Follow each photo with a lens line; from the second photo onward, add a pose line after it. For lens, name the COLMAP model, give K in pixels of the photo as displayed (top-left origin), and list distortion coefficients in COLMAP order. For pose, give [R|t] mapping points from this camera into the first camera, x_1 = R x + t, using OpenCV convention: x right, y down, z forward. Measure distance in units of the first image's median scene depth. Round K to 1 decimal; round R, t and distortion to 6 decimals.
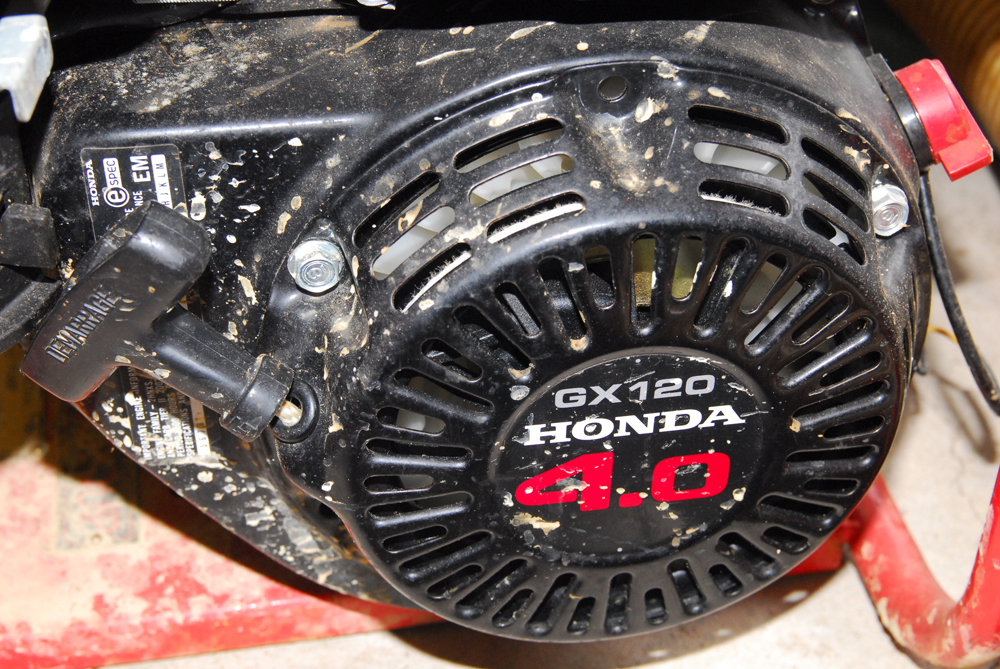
lens RADIAL K [[1723.8, 0, 497.4], [0, 1723.8, 334.3], [0, 0, 1]] dist [-0.023191, 0.000000]
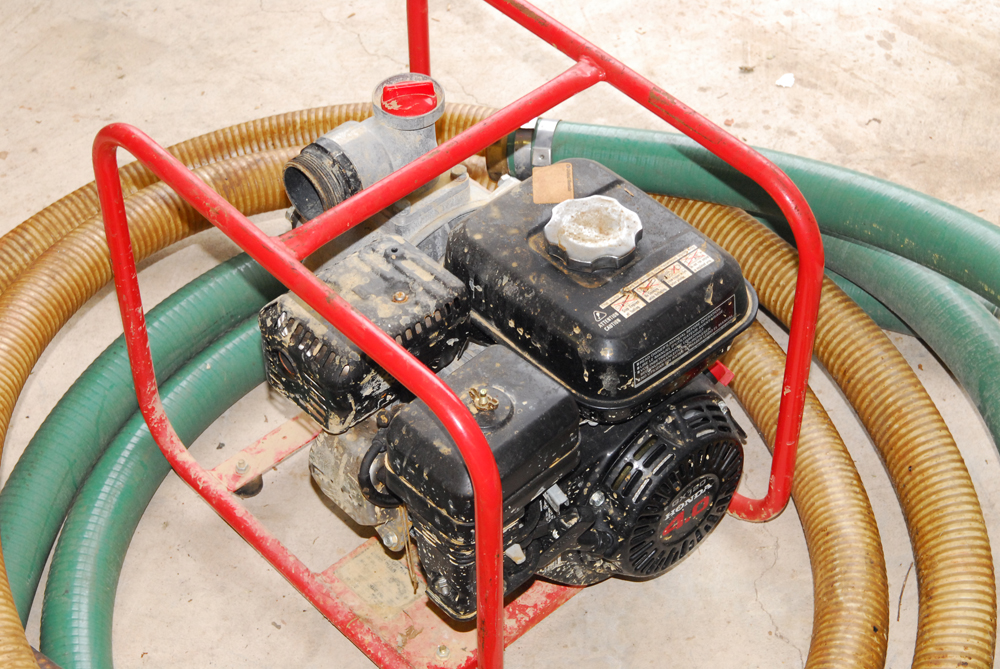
lens RADIAL K [[2039.1, 0, 496.3], [0, 2039.1, 341.5], [0, 0, 1]] dist [0.056235, 0.000000]
pose [[0.853538, -0.392616, 0.342529, -1.498930], [0.346504, 0.918691, 0.189585, -1.130520], [-0.389112, -0.043130, 0.920180, -2.541176]]
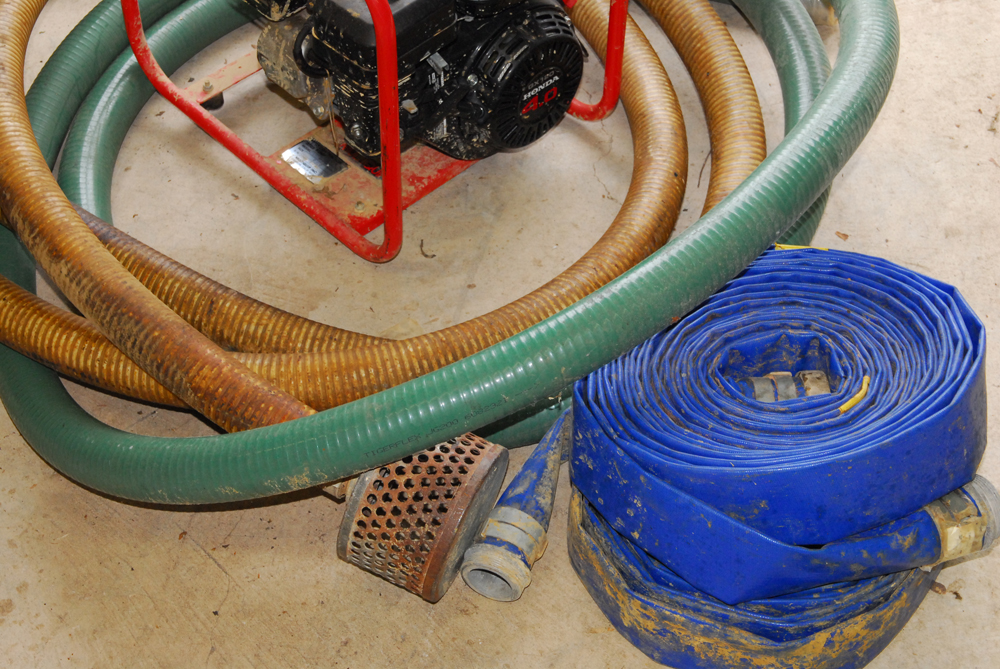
lens RADIAL K [[1783.8, 0, 502.3], [0, 1783.8, 330.5], [0, 0, 1]] dist [0.052183, 0.000000]
pose [[0.840153, -0.410458, 0.354495, -1.952560], [0.341248, 0.908100, 0.242702, -0.547105], [-0.421536, -0.082936, 0.903011, -3.290599]]
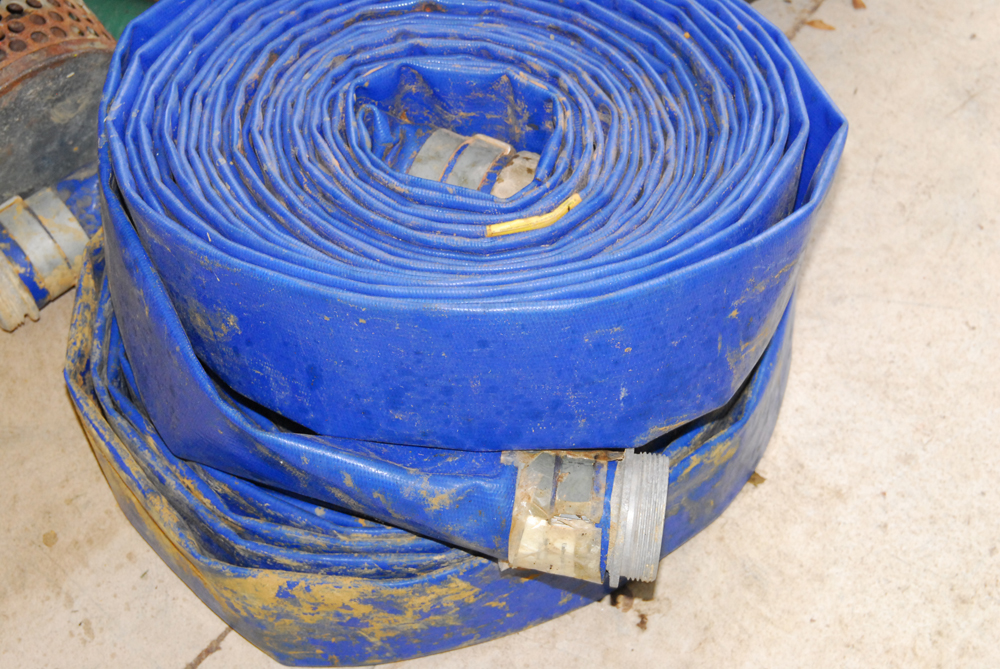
lens RADIAL K [[1723.8, 0, 419.6], [0, 1723.8, 271.1], [0, 0, 1]] dist [-0.023191, 0.000000]
pose [[0.996482, -0.067216, -0.050063, -0.059664], [0.079131, 0.951357, 0.297755, 0.212800], [0.027614, -0.300669, 0.953329, -2.108528]]
